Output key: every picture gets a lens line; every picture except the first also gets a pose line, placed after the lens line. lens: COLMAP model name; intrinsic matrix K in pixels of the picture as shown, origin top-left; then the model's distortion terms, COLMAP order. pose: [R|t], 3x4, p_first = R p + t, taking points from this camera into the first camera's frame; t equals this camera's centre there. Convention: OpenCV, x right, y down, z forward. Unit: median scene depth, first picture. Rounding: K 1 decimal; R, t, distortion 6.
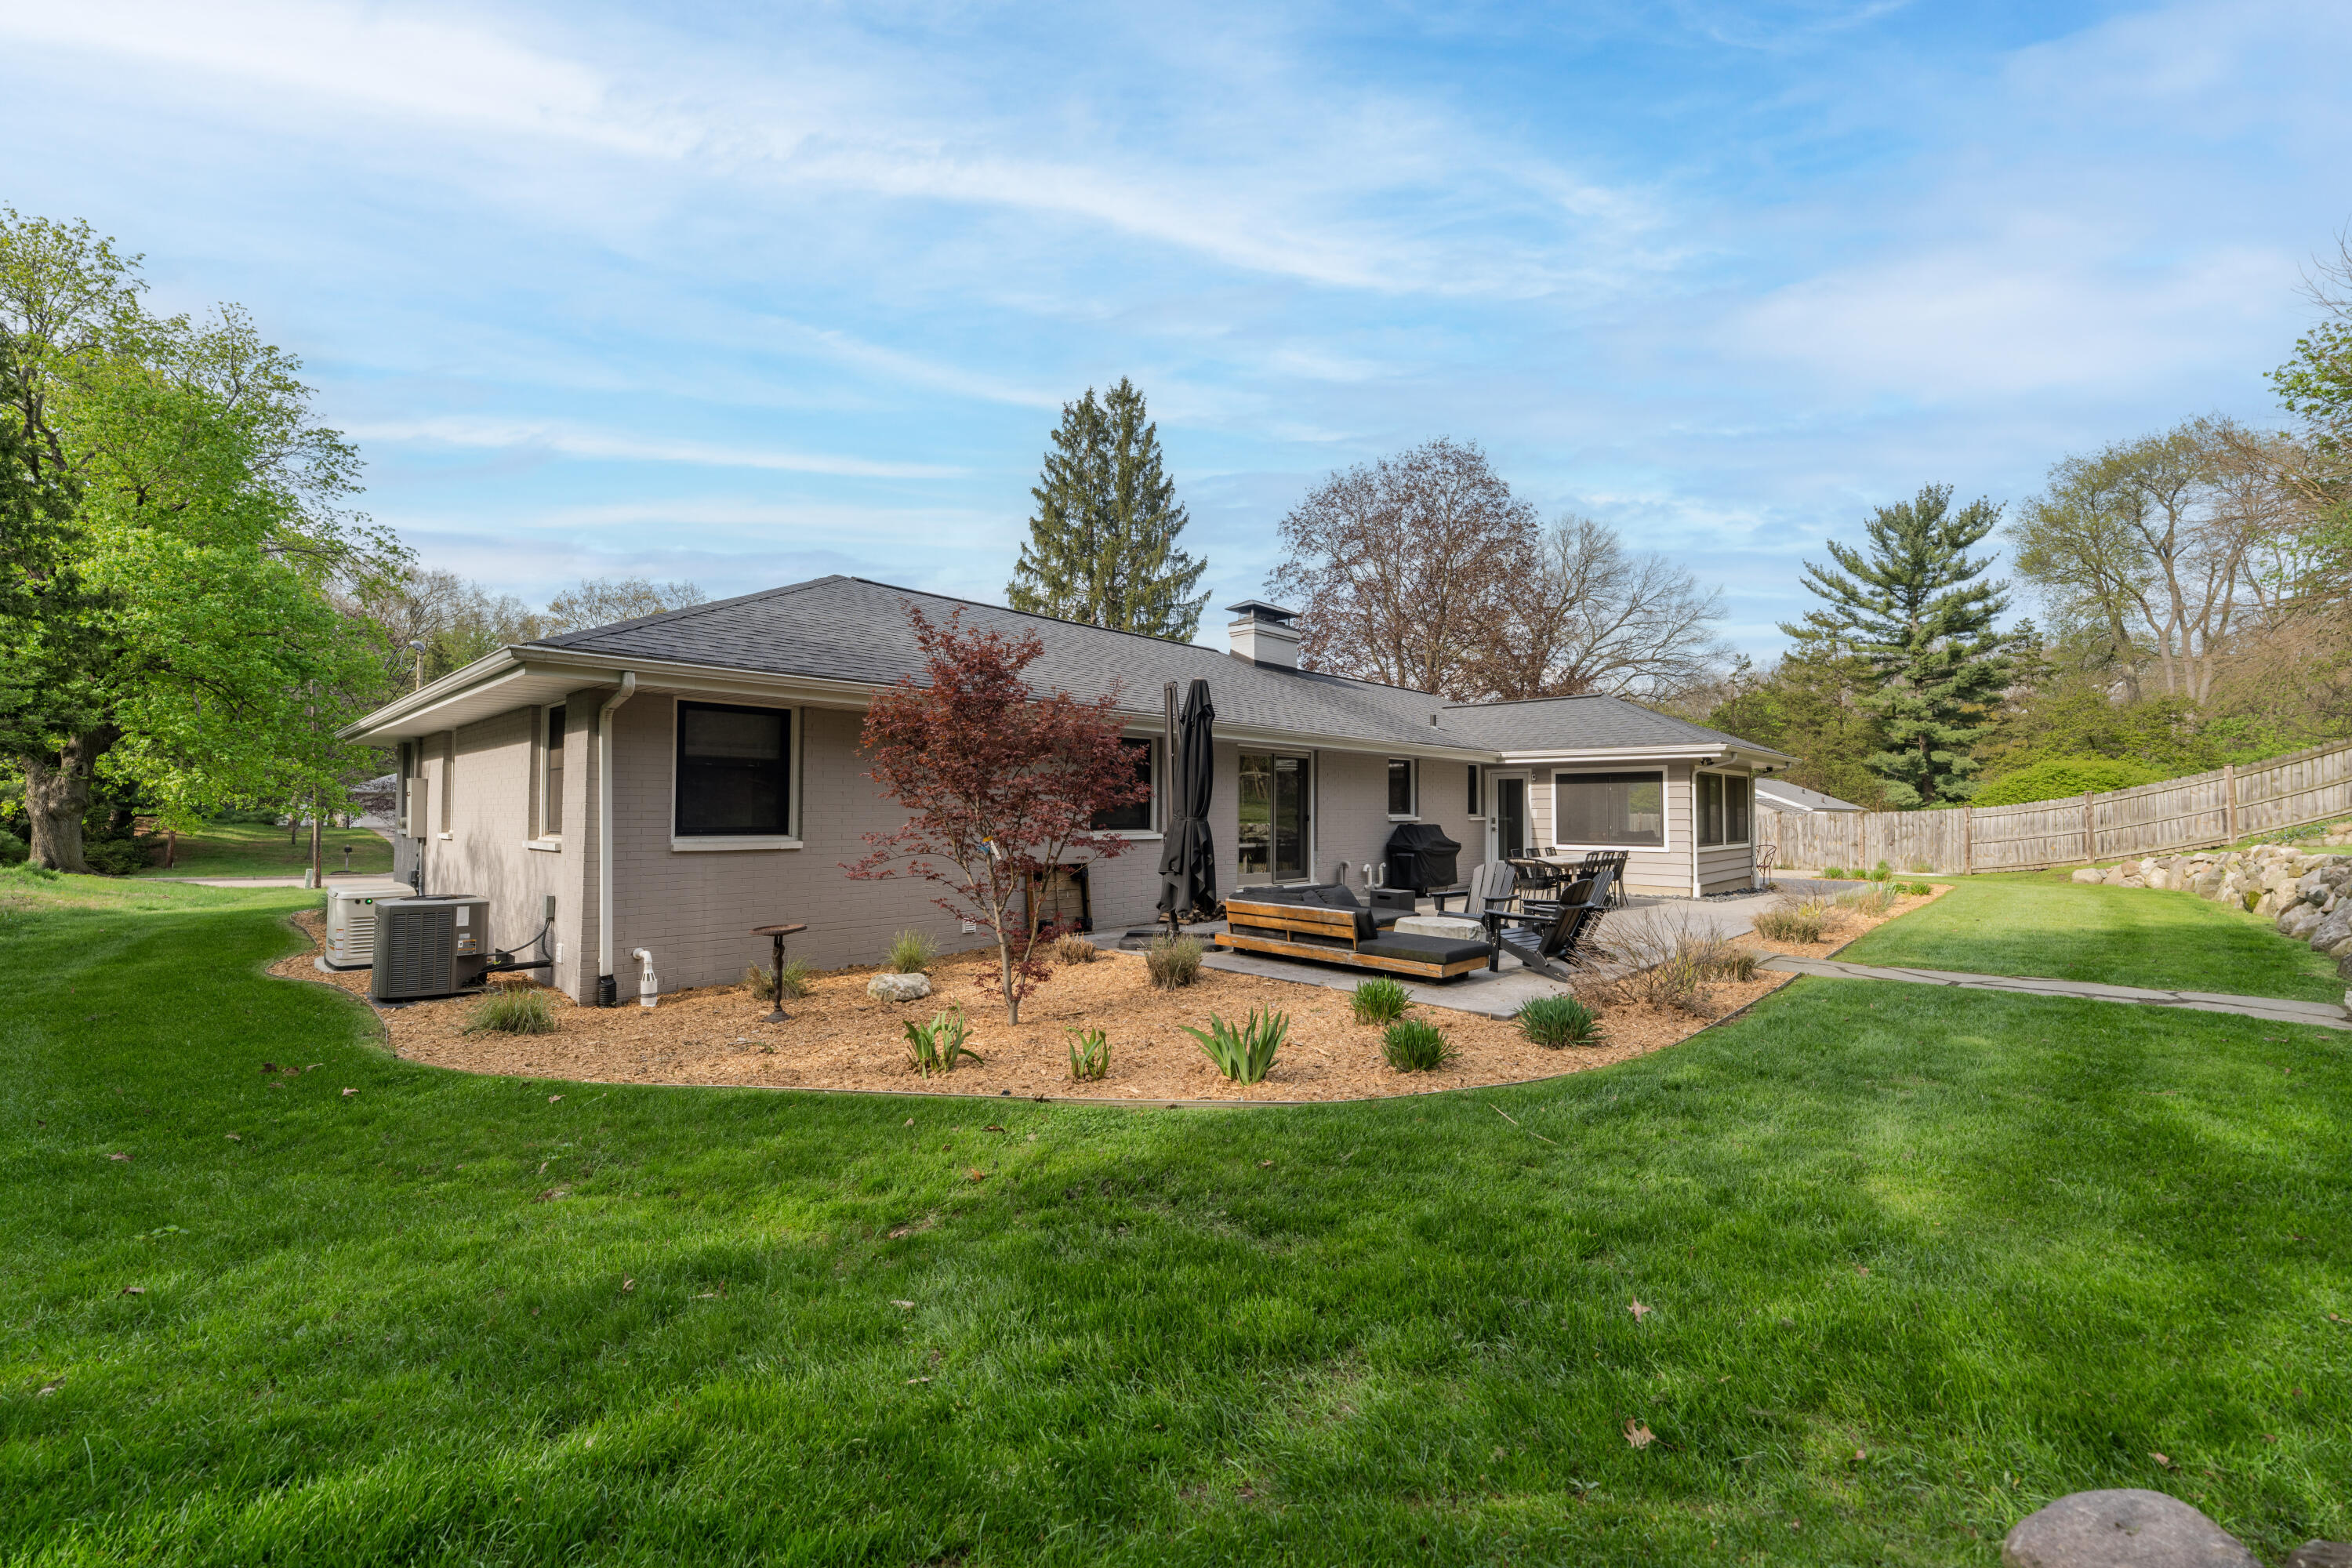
lens RADIAL K [[952.3, 0, 1176.0], [0, 952.3, 784.0], [0, 0, 1]] dist [-0.001007, -0.000317]
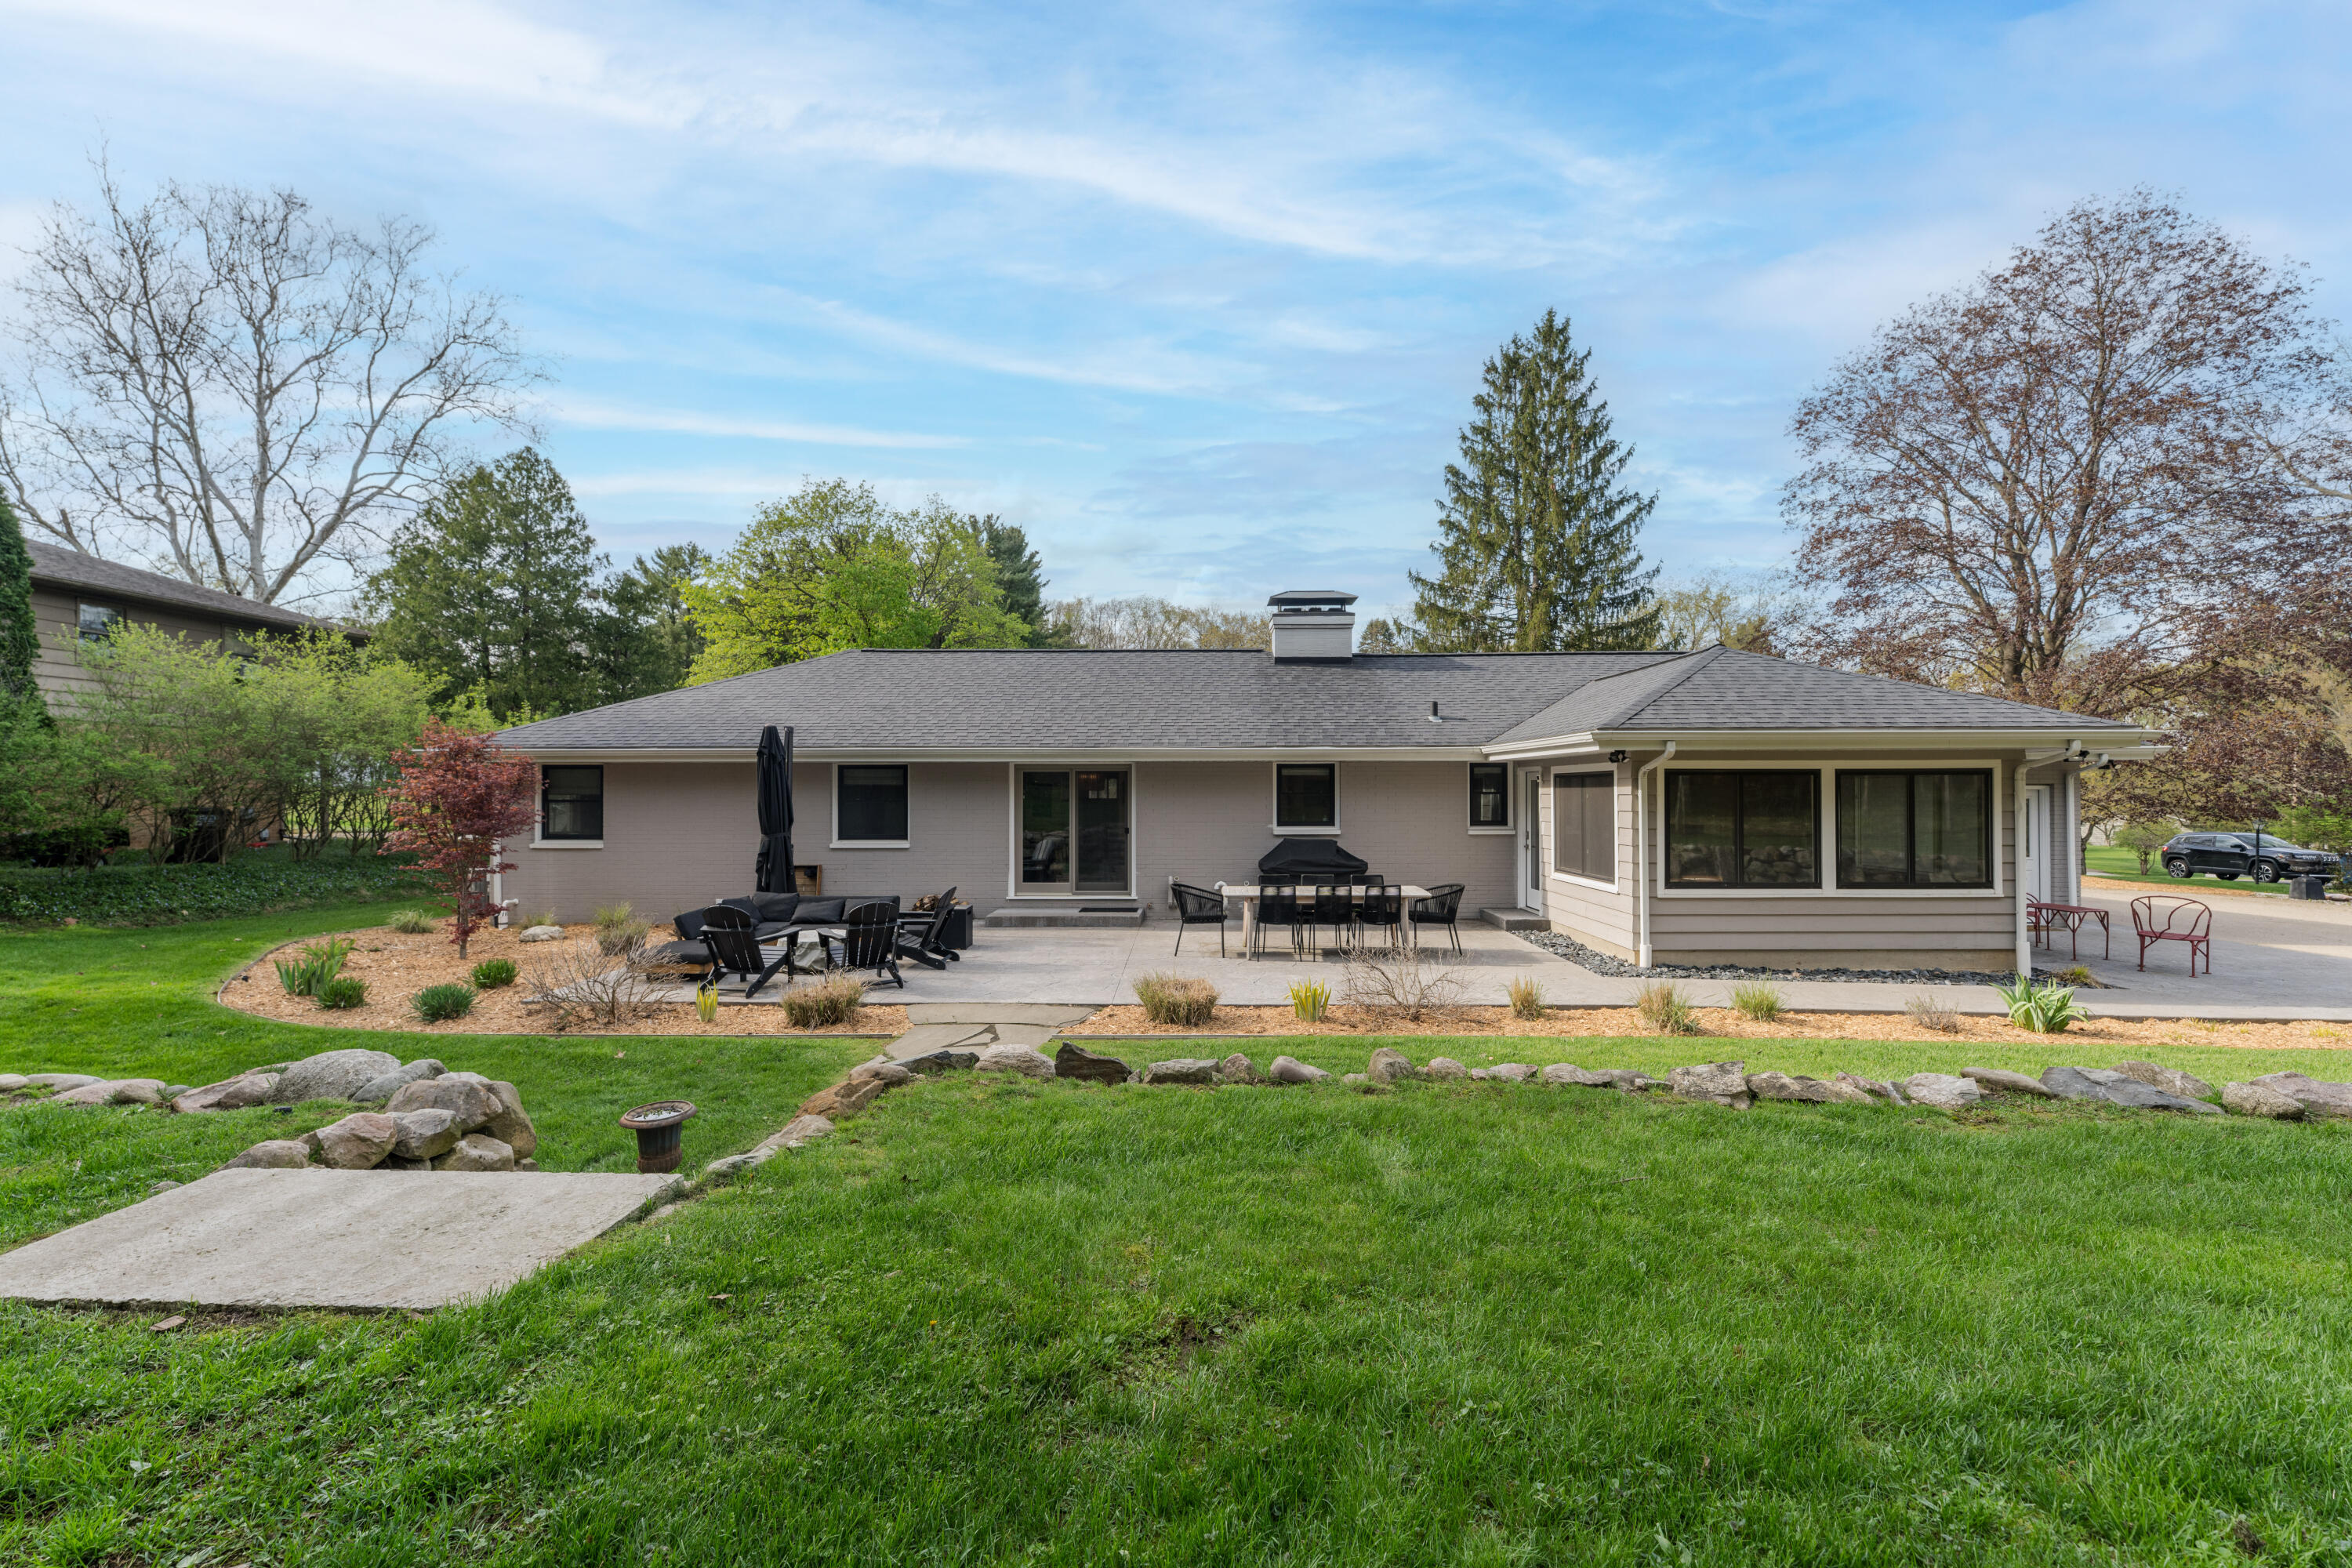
lens RADIAL K [[952.3, 0, 1176.0], [0, 952.3, 784.0], [0, 0, 1]] dist [-0.001007, -0.000317]
pose [[0.681729, -0.008865, -0.731551, 0.723094], [0.023775, 0.999667, 0.010042, -0.016897], [0.731218, -0.024238, 0.681713, 0.301873]]
